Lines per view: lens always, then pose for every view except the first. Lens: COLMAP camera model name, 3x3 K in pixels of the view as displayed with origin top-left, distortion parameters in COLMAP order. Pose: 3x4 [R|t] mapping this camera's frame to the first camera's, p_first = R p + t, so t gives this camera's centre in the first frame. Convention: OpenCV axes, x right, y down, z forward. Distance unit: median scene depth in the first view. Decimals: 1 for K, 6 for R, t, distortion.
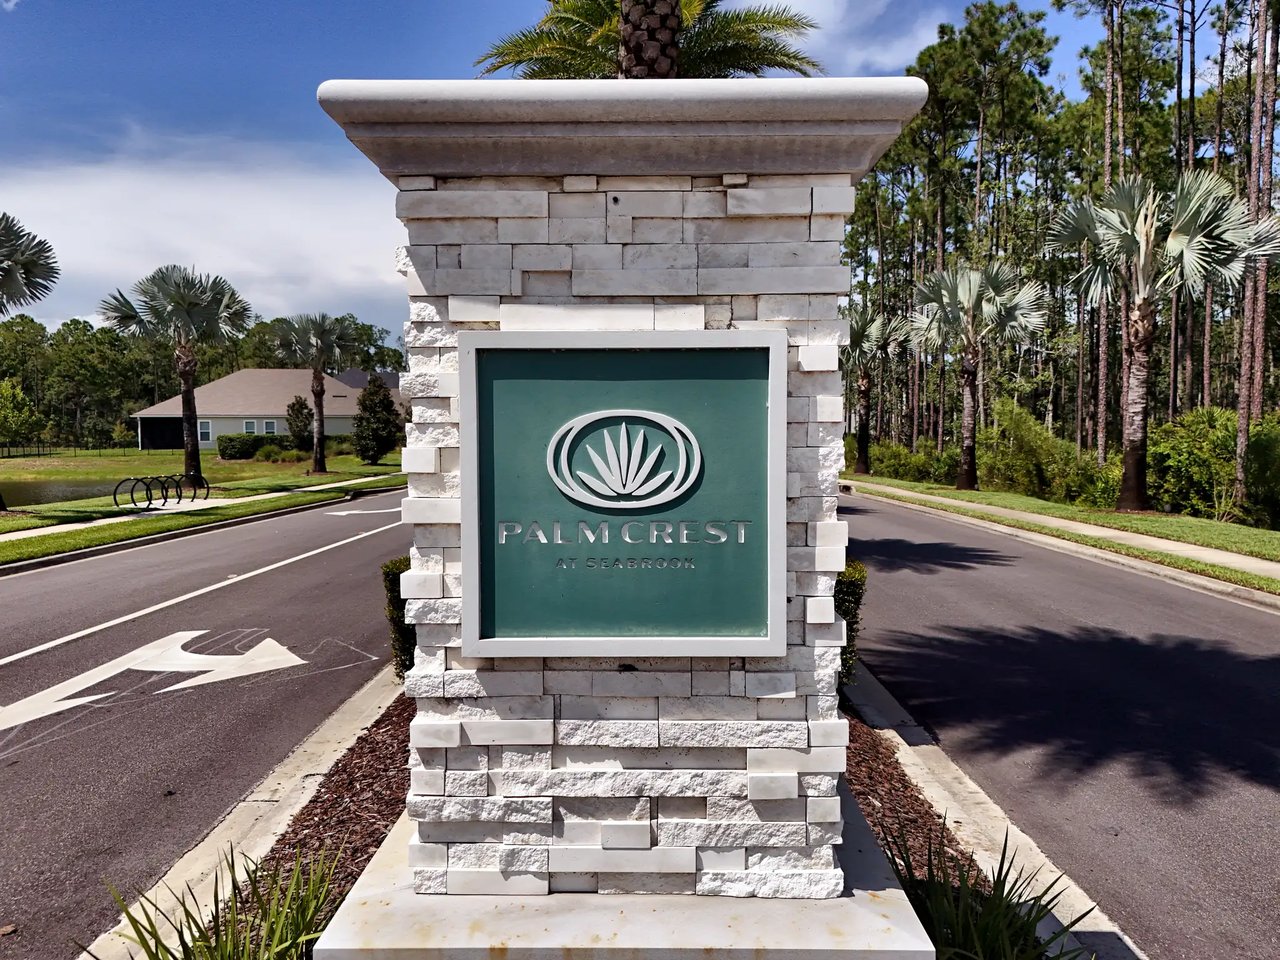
lens RADIAL K [[959.4, 0, 638.6], [0, 959.4, 481.9], [0, 0, 1]] dist [0.053136, -0.038160]
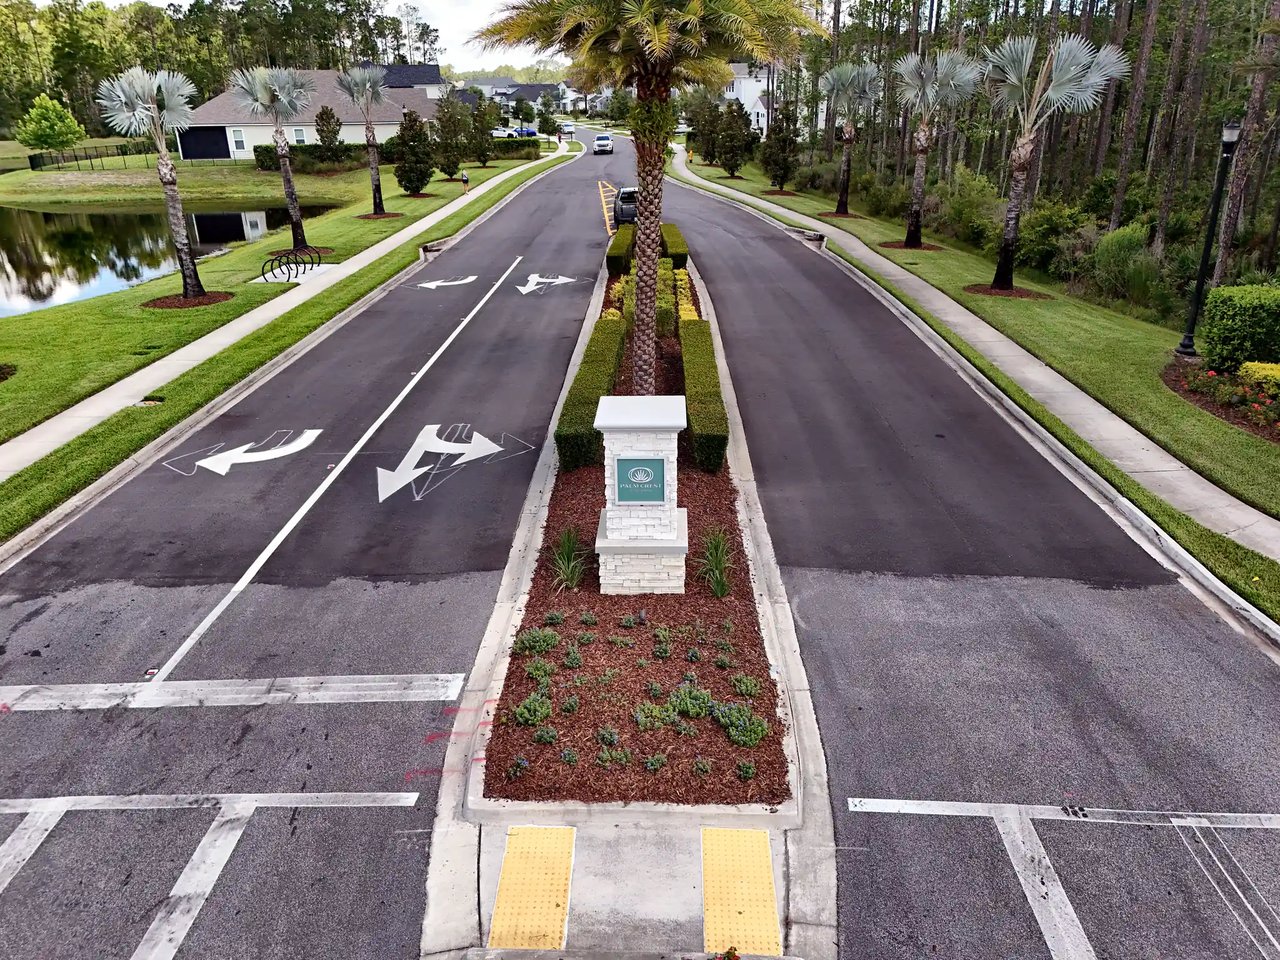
lens RADIAL K [[959.4, 0, 640.3], [0, 959.4, 480.3], [0, 0, 1]] dist [0.053136, -0.038160]
pose [[0.999839, -0.008822, -0.015634, 0.003191], [0.013513, 0.943203, 0.331941, -0.089886], [0.011817, -0.332099, 0.943171, -0.213086]]
